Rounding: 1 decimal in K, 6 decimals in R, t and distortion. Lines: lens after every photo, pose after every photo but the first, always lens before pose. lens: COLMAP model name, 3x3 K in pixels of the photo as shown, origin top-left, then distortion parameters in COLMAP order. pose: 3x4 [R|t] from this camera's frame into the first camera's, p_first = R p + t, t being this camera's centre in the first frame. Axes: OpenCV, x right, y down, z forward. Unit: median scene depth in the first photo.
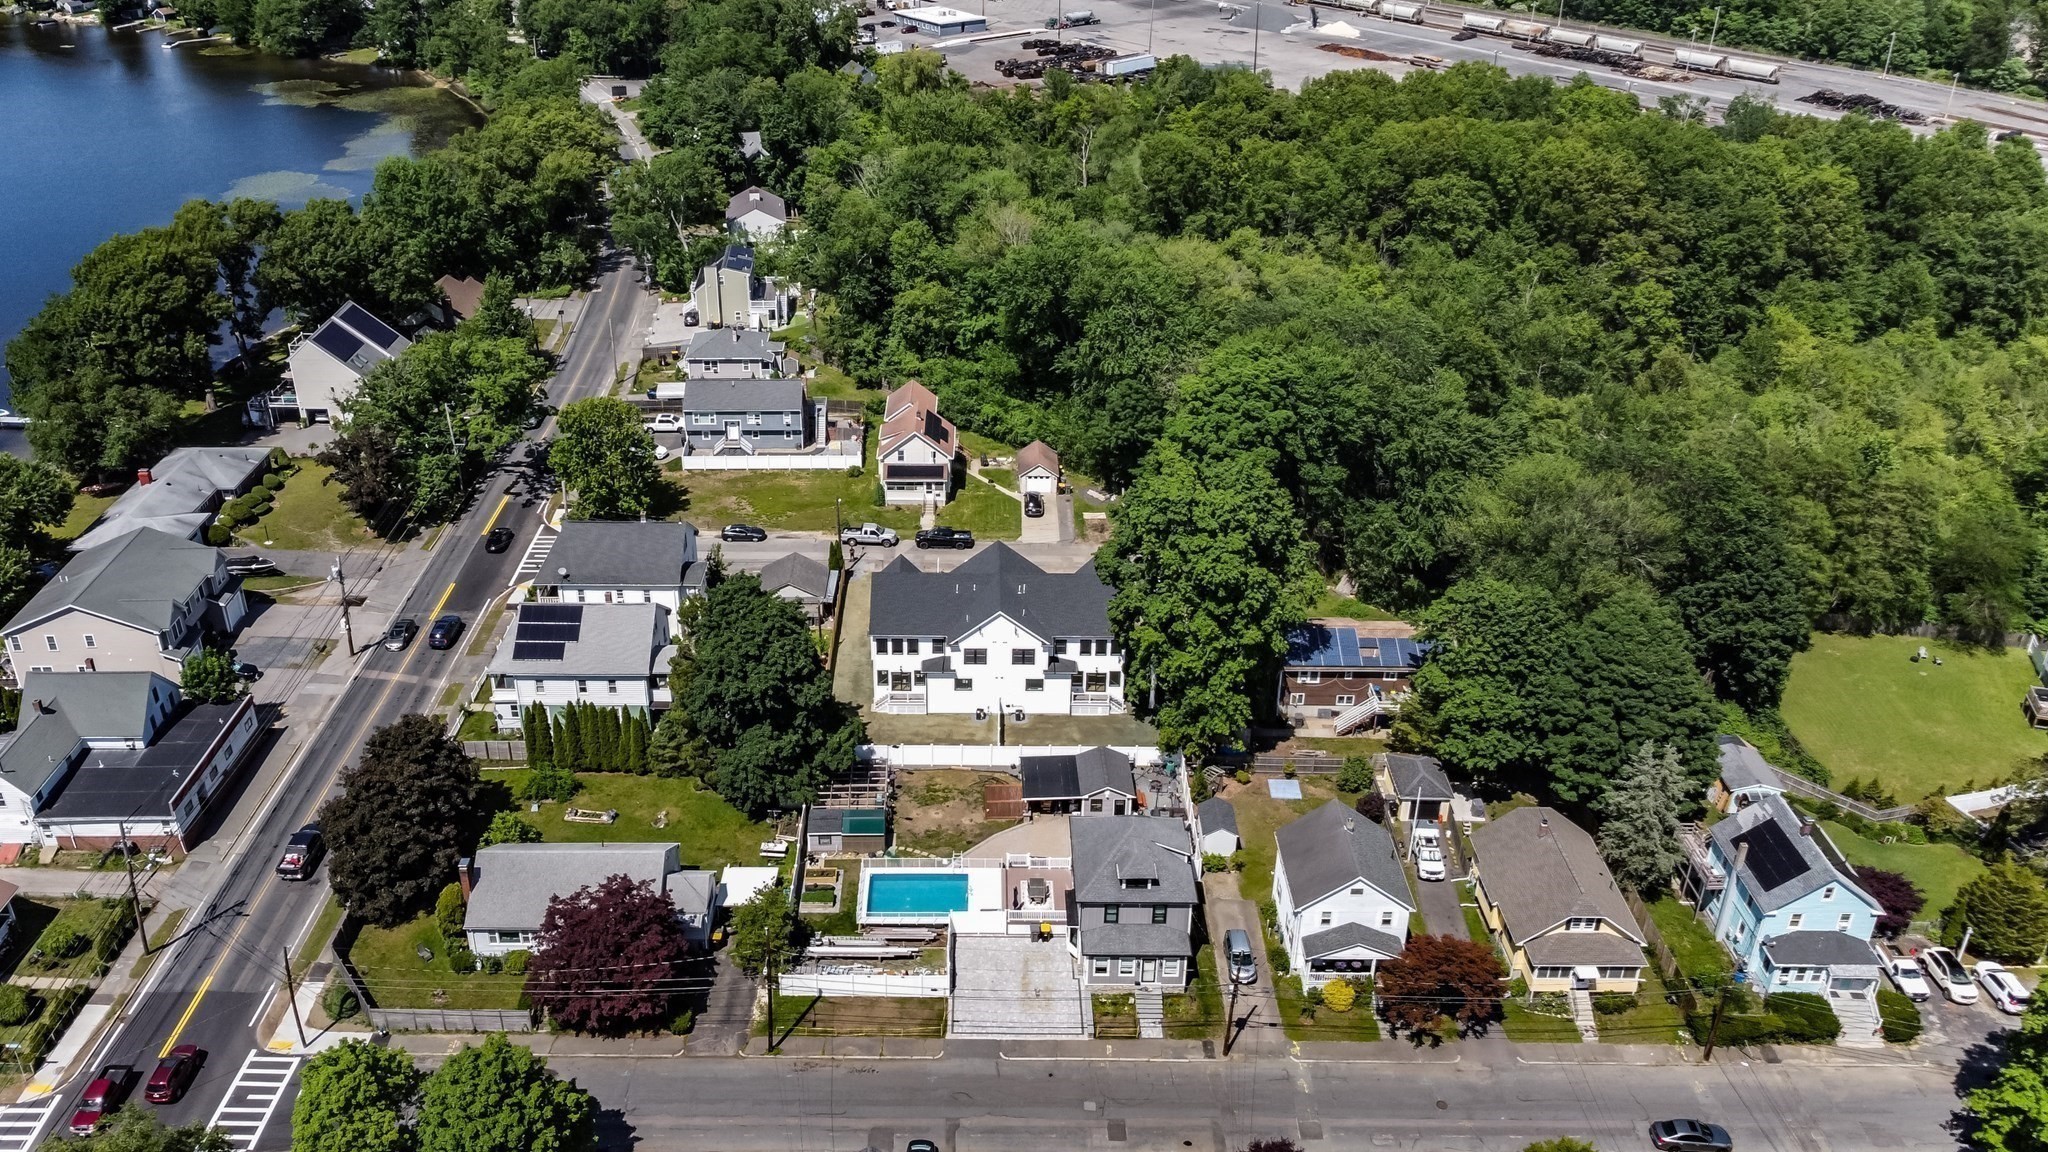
lens RADIAL K [[1509.4, 0, 1054.3], [0, 1509.4, 574.9], [0, 0, 1]] dist [0.003730, 0.000140]
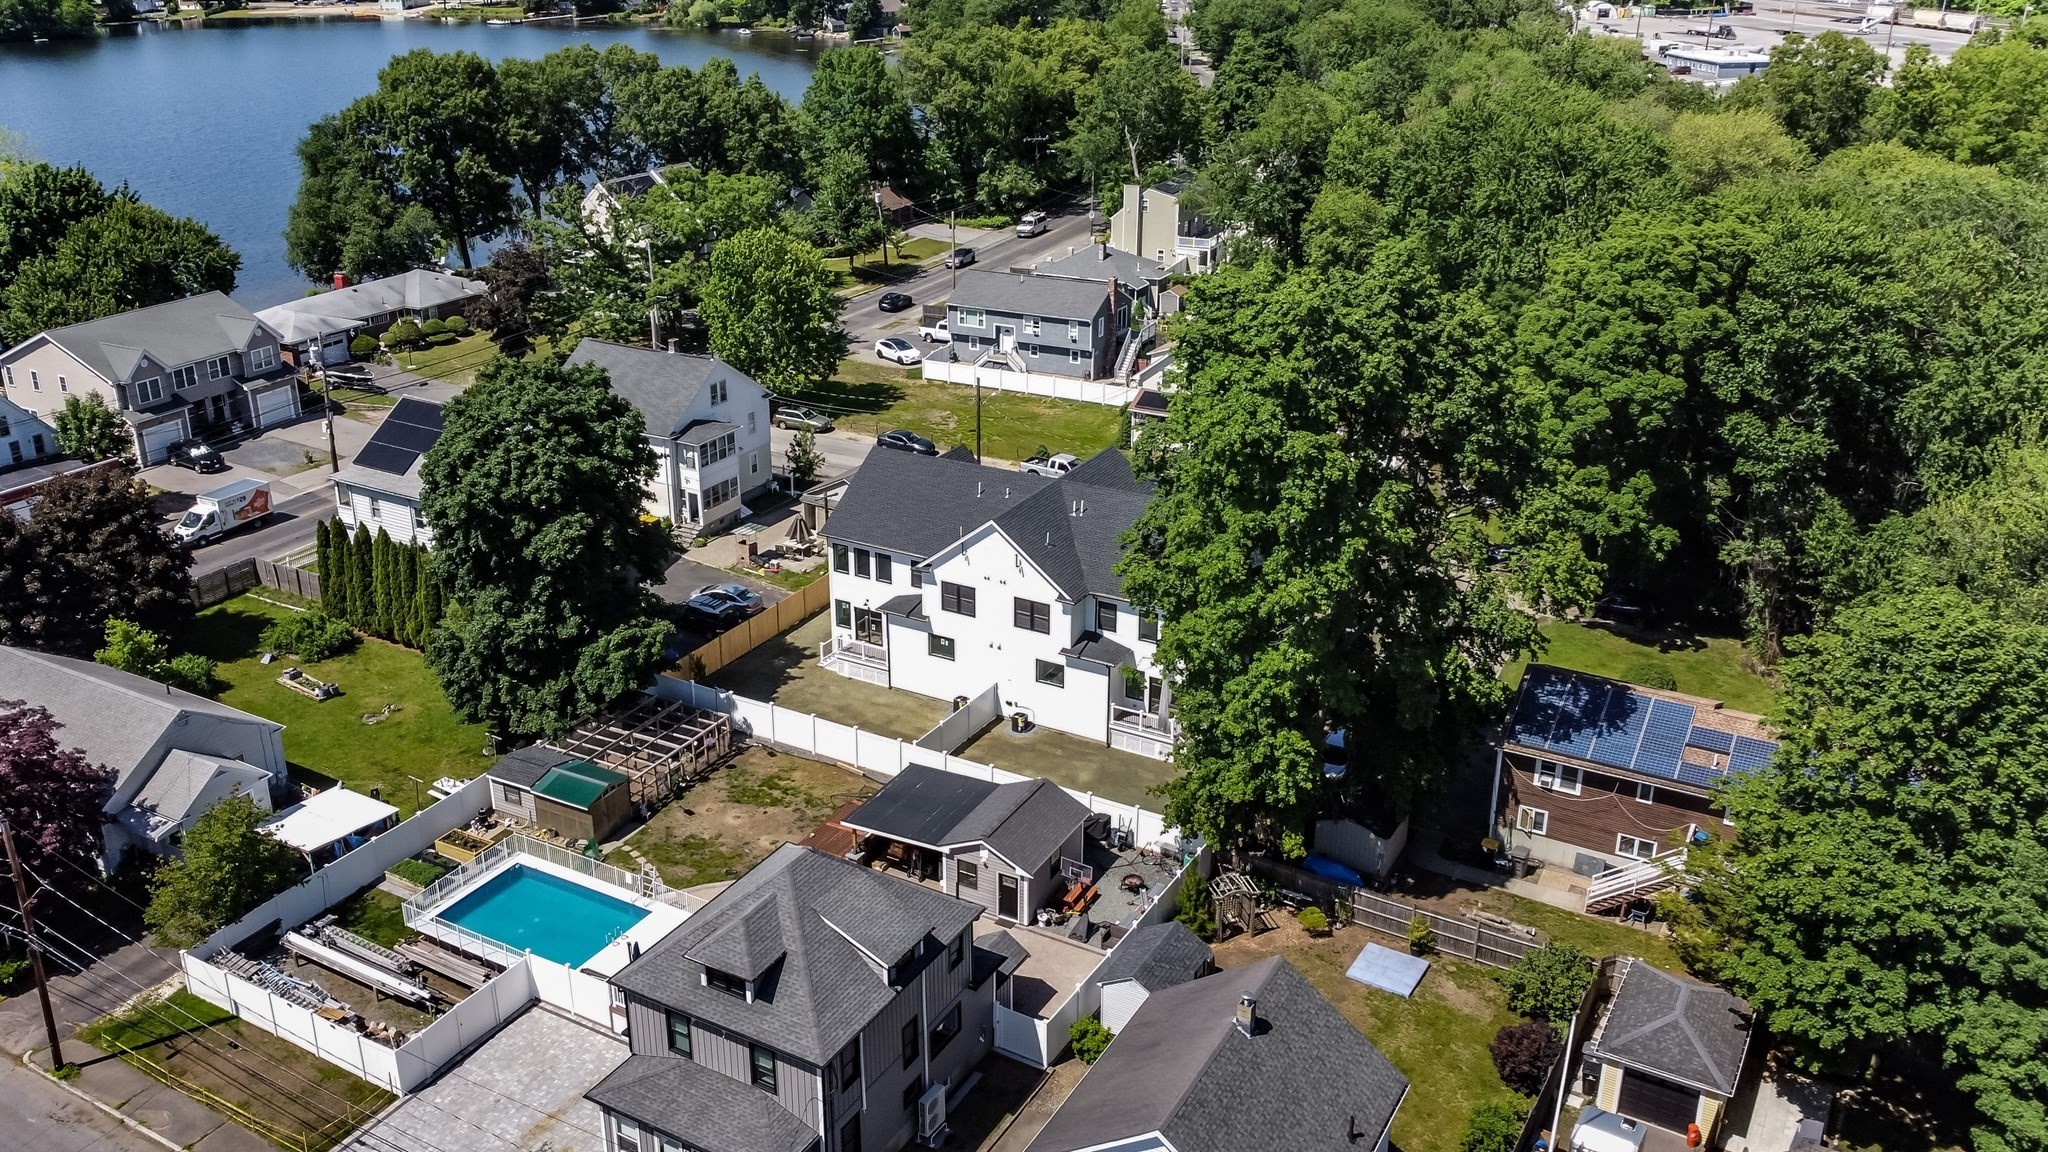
lens RADIAL K [[1635.4, 0, 1024.0], [0, 1635.4, 576.0], [0, 0, 1]] dist [-0.004315, 0.003555]
pose [[0.856280, 0.173164, -0.486620, 0.267384], [-0.225116, 0.973055, -0.049863, 0.070071], [0.464874, 0.152243, 0.872189, 0.461318]]
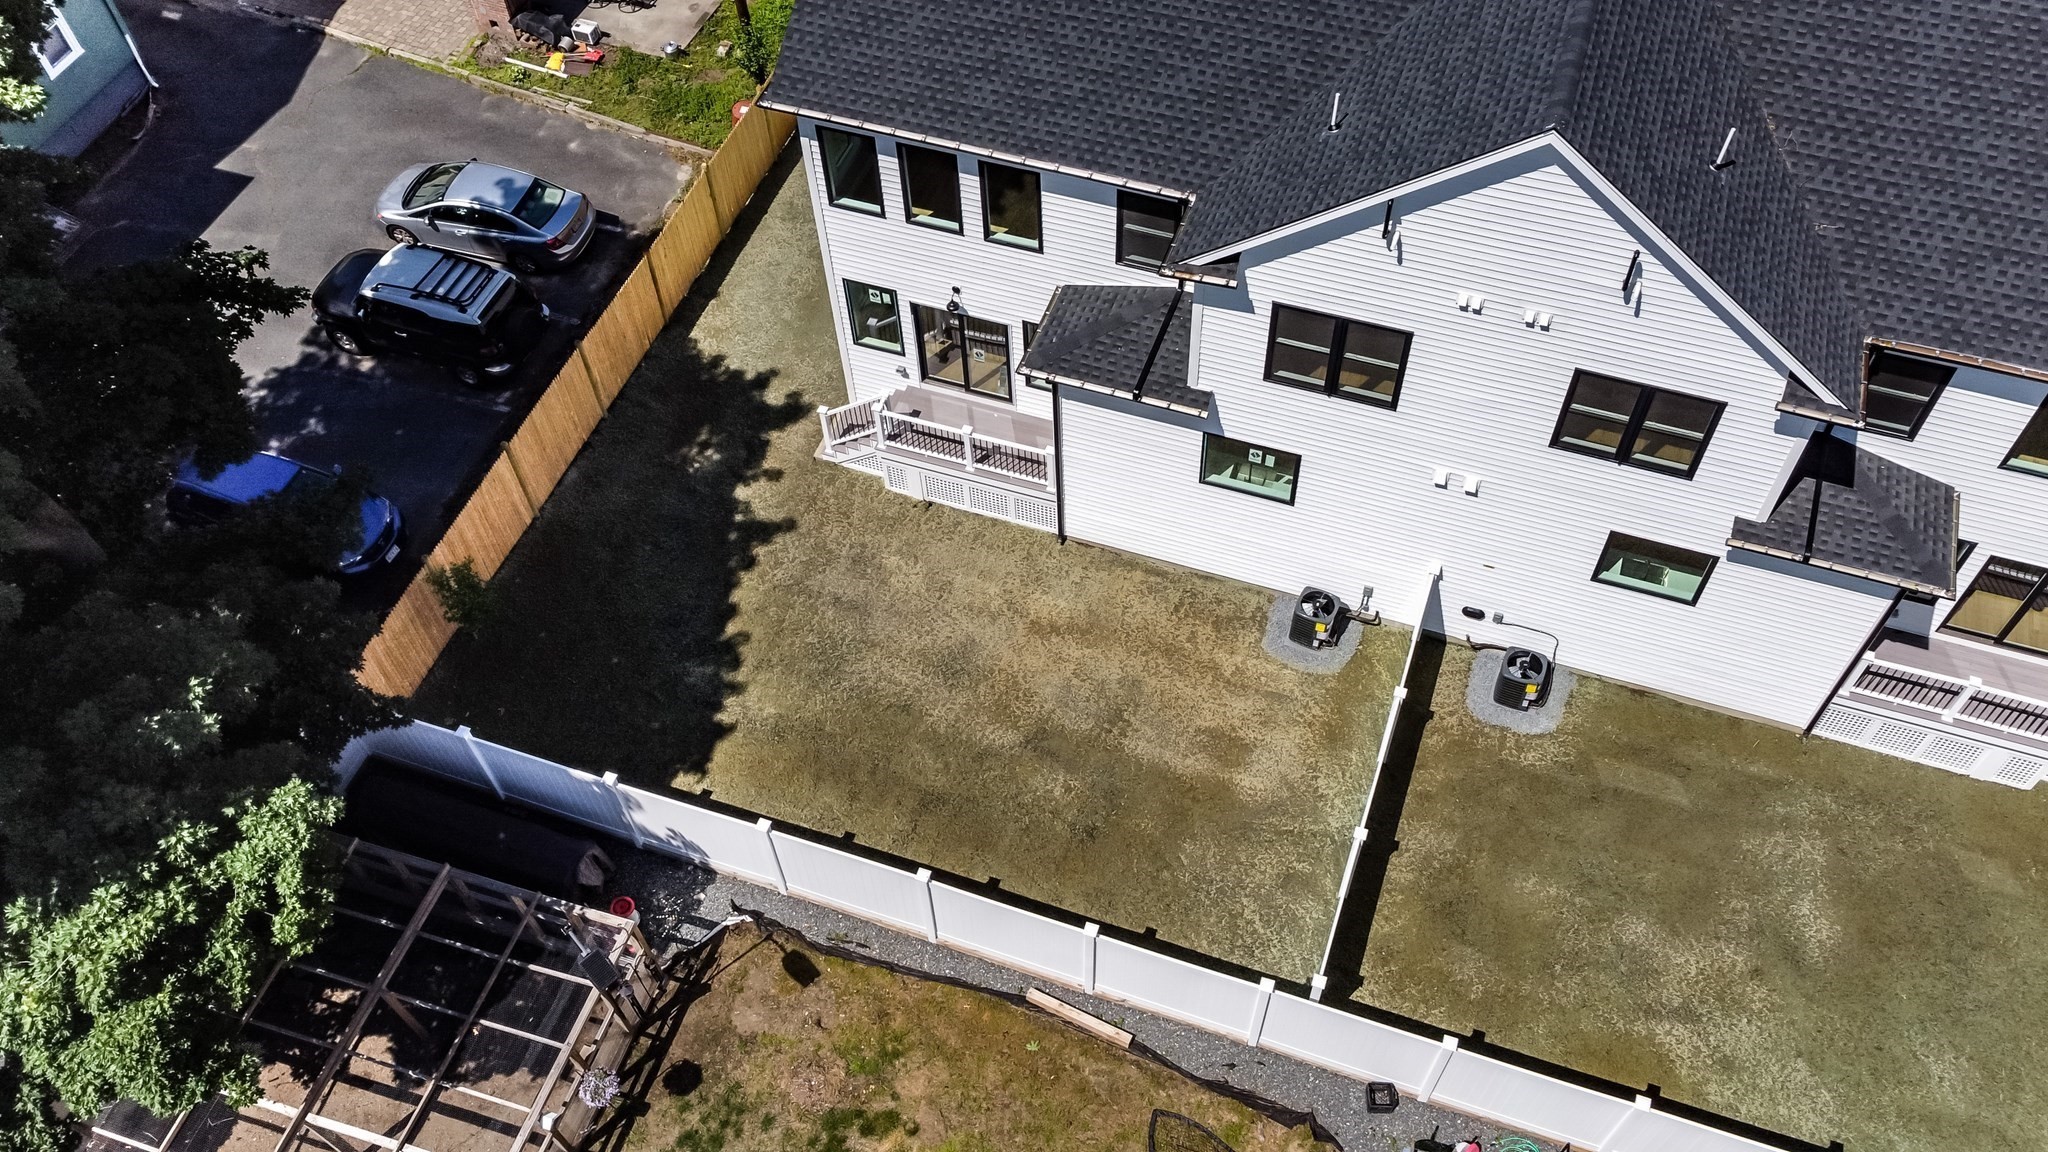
lens RADIAL K [[1635.4, 0, 1024.0], [0, 1635.4, 576.0], [0, 0, 1]] dist [-0.004315, 0.003555]
pose [[0.925513, 0.266153, -0.269423, -0.029003], [-0.120464, 0.881353, 0.456842, -0.001857], [0.359047, -0.390357, 0.847766, 0.817762]]
